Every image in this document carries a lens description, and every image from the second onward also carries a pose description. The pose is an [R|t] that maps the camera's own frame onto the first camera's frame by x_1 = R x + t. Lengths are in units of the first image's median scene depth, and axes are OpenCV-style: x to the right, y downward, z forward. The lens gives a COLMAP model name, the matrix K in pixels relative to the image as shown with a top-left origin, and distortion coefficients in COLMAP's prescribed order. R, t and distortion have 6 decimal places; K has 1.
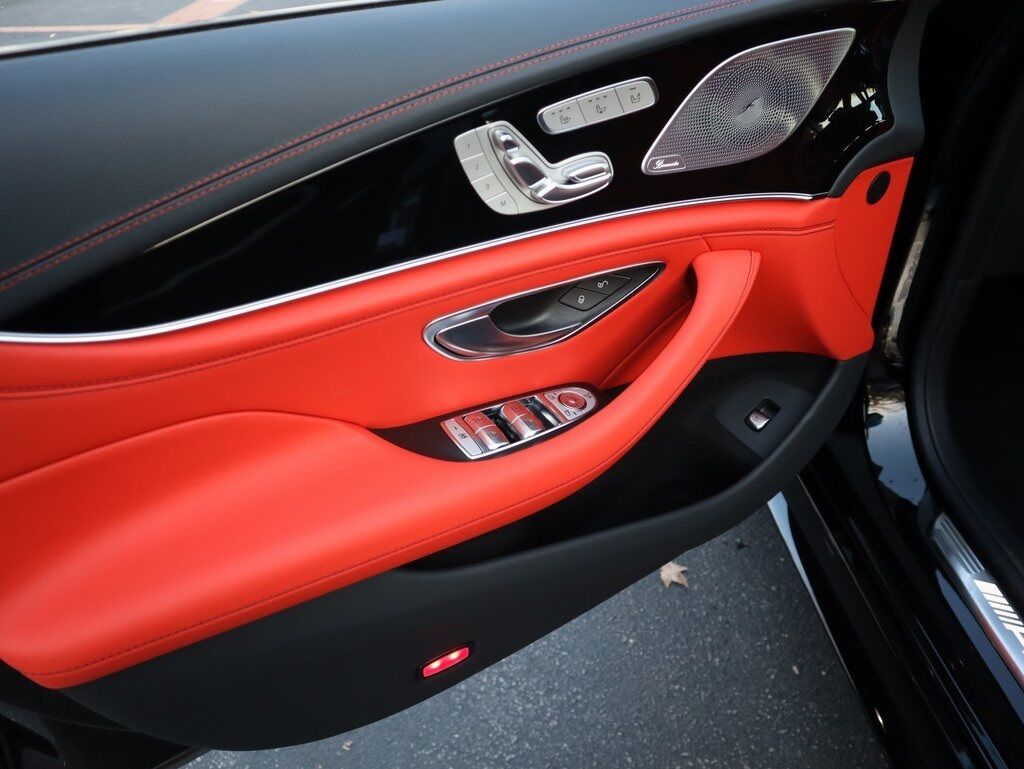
lens RADIAL K [[937.1, 0, 512.0], [0, 937.1, 384.5], [0, 0, 1]] dist [-0.071552, -0.000358]
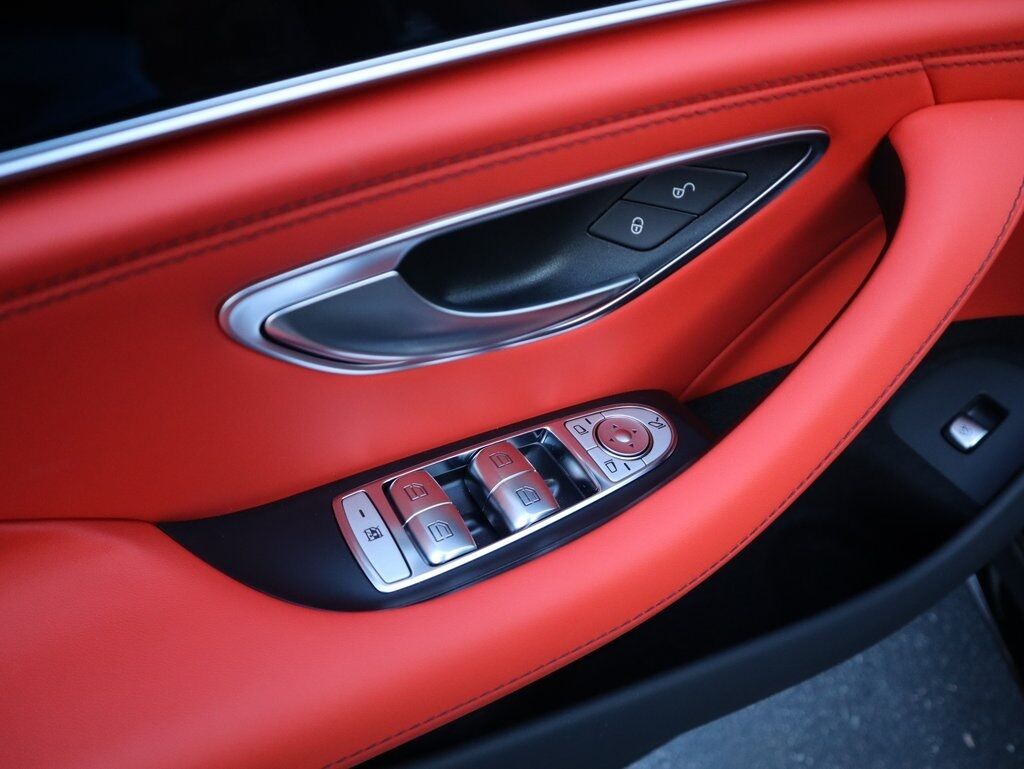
lens RADIAL K [[937.1, 0, 512.0], [0, 937.1, 384.5], [0, 0, 1]] dist [-0.071552, -0.000358]
pose [[0.994234, -0.010778, -0.106690, 0.059913], [0.018496, 0.997261, 0.071613, -0.046113], [0.105625, -0.073174, 0.991710, 0.520986]]
